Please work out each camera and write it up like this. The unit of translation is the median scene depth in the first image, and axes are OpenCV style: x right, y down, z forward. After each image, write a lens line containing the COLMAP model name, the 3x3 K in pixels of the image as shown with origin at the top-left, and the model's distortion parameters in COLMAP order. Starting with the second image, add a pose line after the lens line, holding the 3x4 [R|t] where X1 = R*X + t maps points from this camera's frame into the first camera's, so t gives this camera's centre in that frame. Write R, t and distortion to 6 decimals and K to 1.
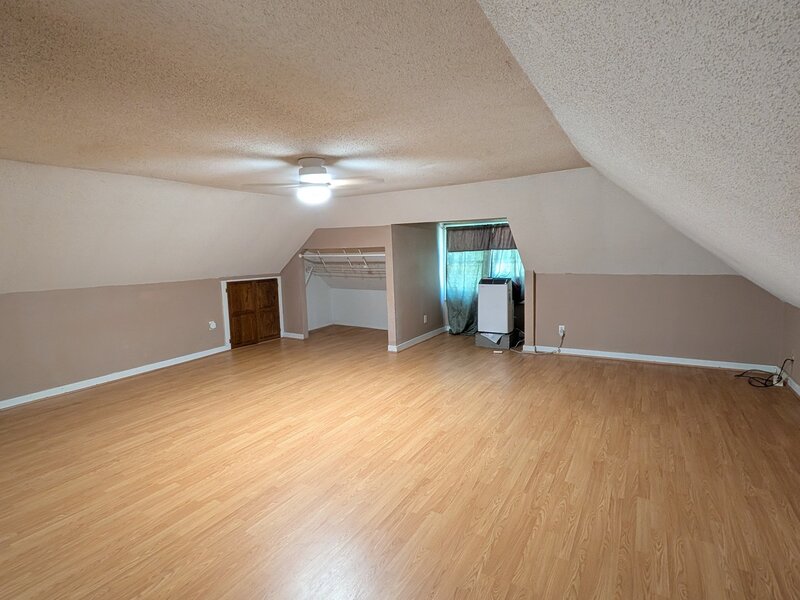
lens RADIAL K [[407.8, 0, 400.0], [0, 407.8, 300.0], [0, 0, 1]] dist [-0.000674, -0.000206]
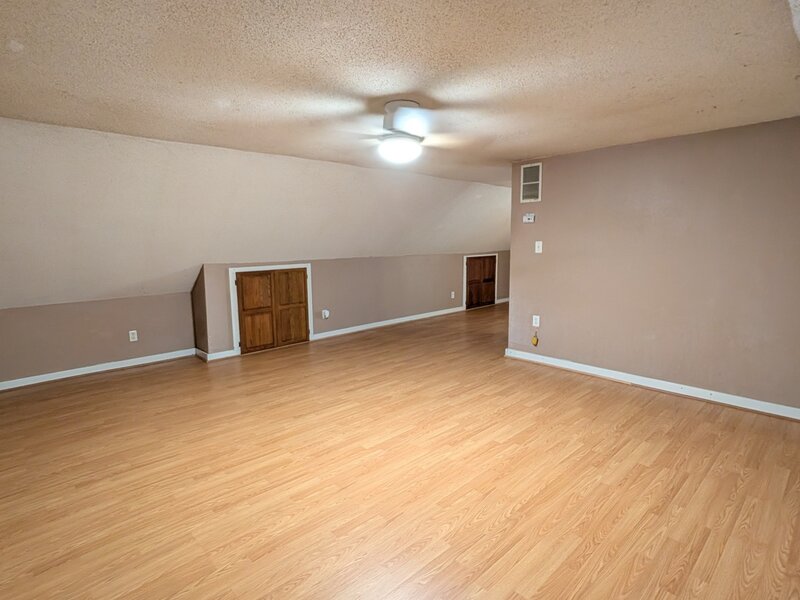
lens RADIAL K [[407.8, 0, 400.0], [0, 407.8, 300.0], [0, 0, 1]] dist [-0.000674, -0.000206]
pose [[-0.960986, 0.004961, 0.276554, -0.403350], [0.077185, 0.964931, 0.250898, -0.175806], [-0.265611, 0.262456, -0.927668, 1.720839]]
